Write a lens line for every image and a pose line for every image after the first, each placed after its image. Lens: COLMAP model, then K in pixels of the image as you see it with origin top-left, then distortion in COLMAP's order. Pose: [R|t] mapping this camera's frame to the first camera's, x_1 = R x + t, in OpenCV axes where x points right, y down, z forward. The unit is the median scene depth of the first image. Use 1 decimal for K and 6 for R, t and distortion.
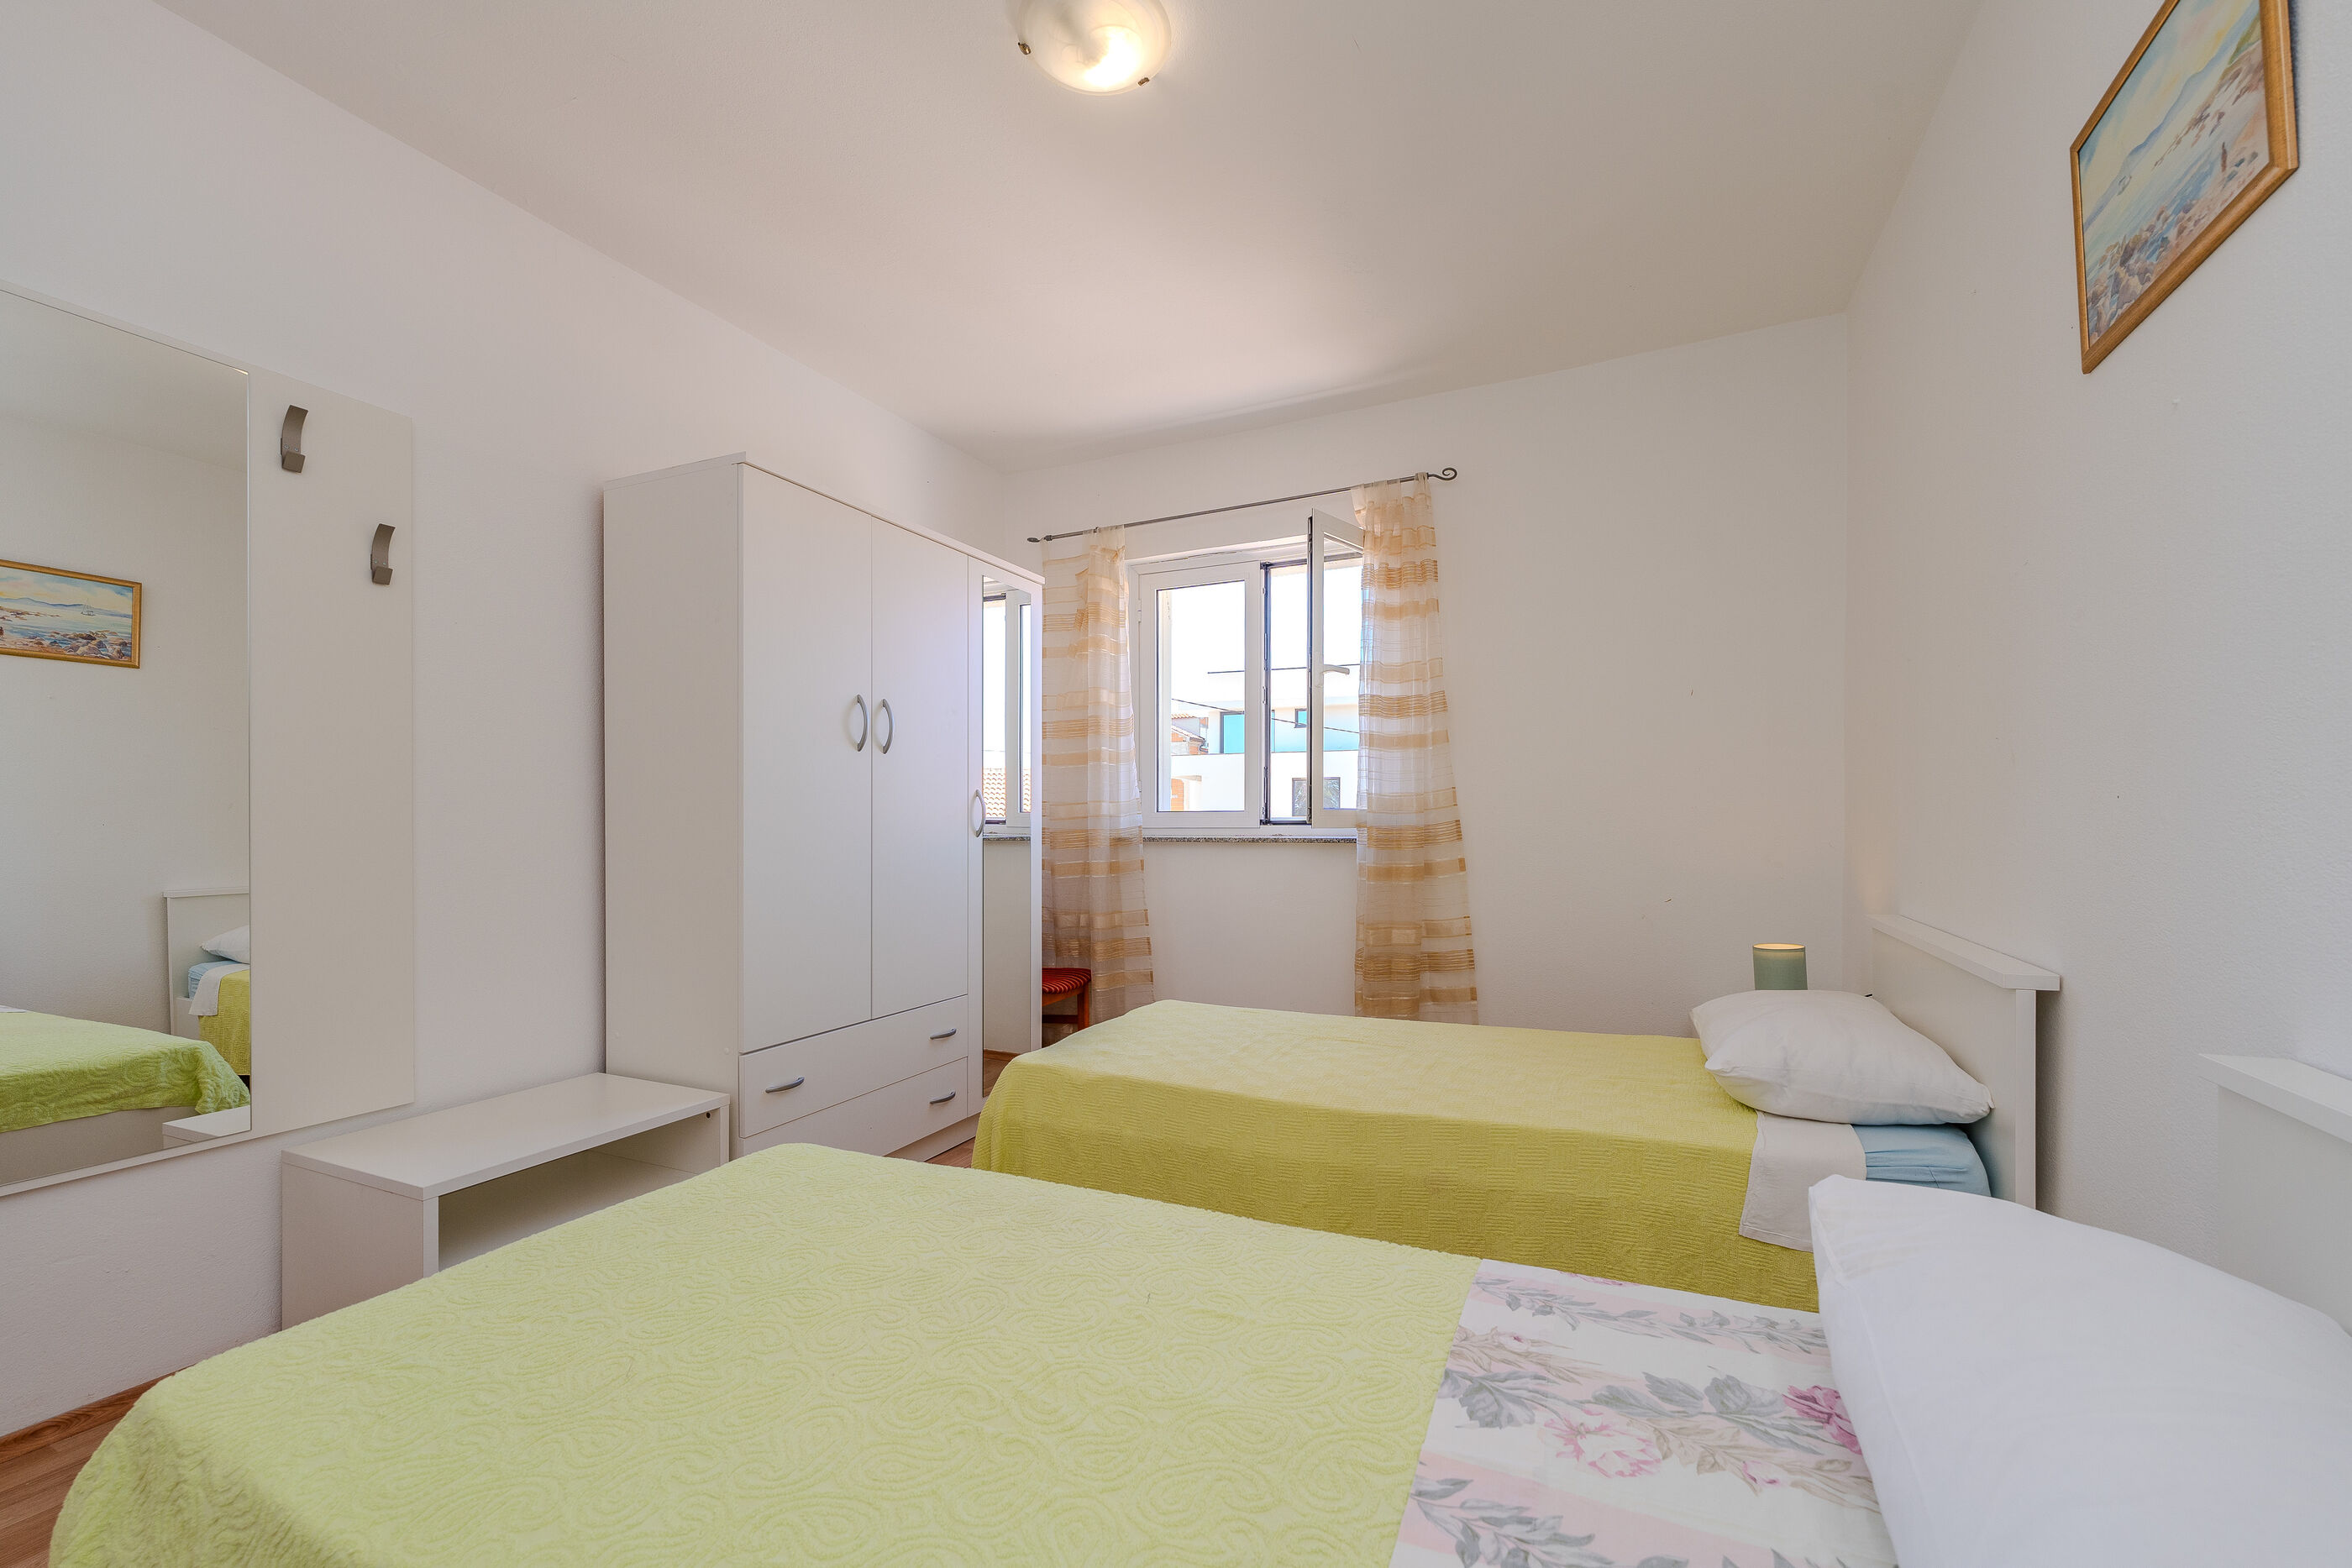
lens RADIAL K [[953.0, 0, 1185.6], [0, 953.0, 807.6], [0, 0, 1]] dist [0.005645, -0.002219]
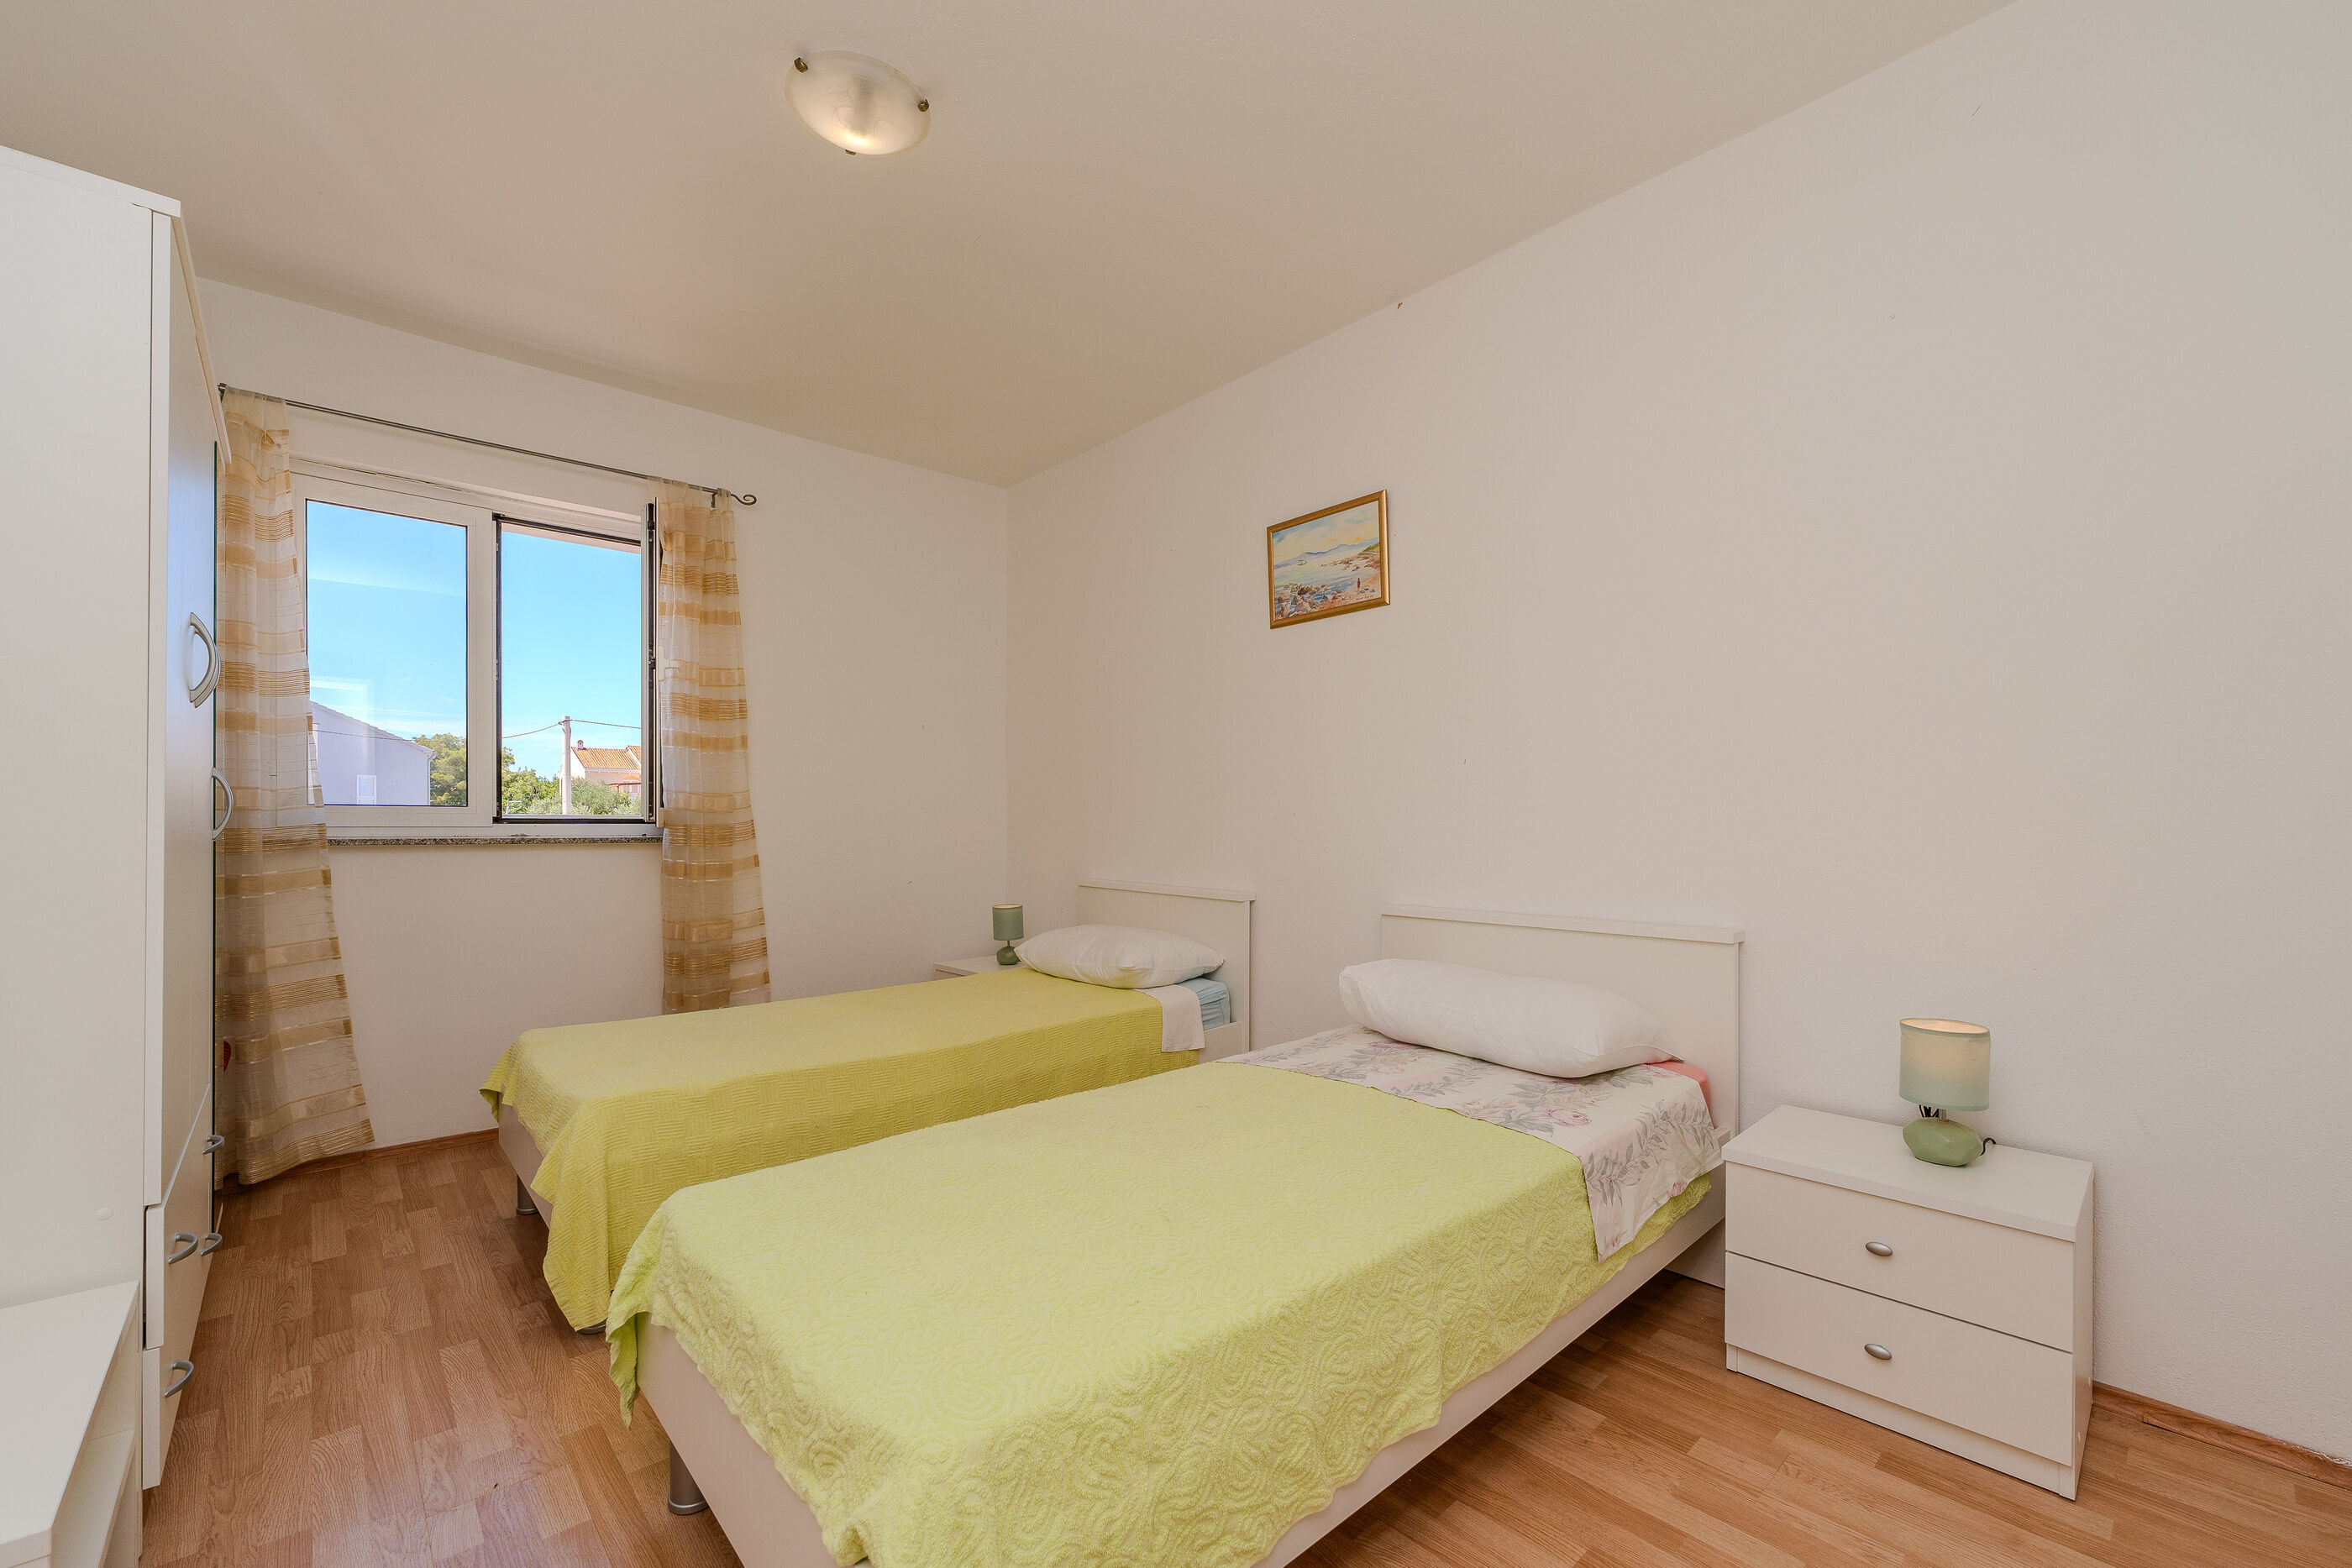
lens RADIAL K [[953.0, 0, 1172.1], [0, 953.0, 805.2], [0, 0, 1]] dist [0.005645, -0.002219]
pose [[0.397948, 0.025968, 0.917040, -0.524075], [-0.020844, 0.999597, -0.019260, 0.006643], [-0.917171, -0.011450, 0.398329, 0.128008]]
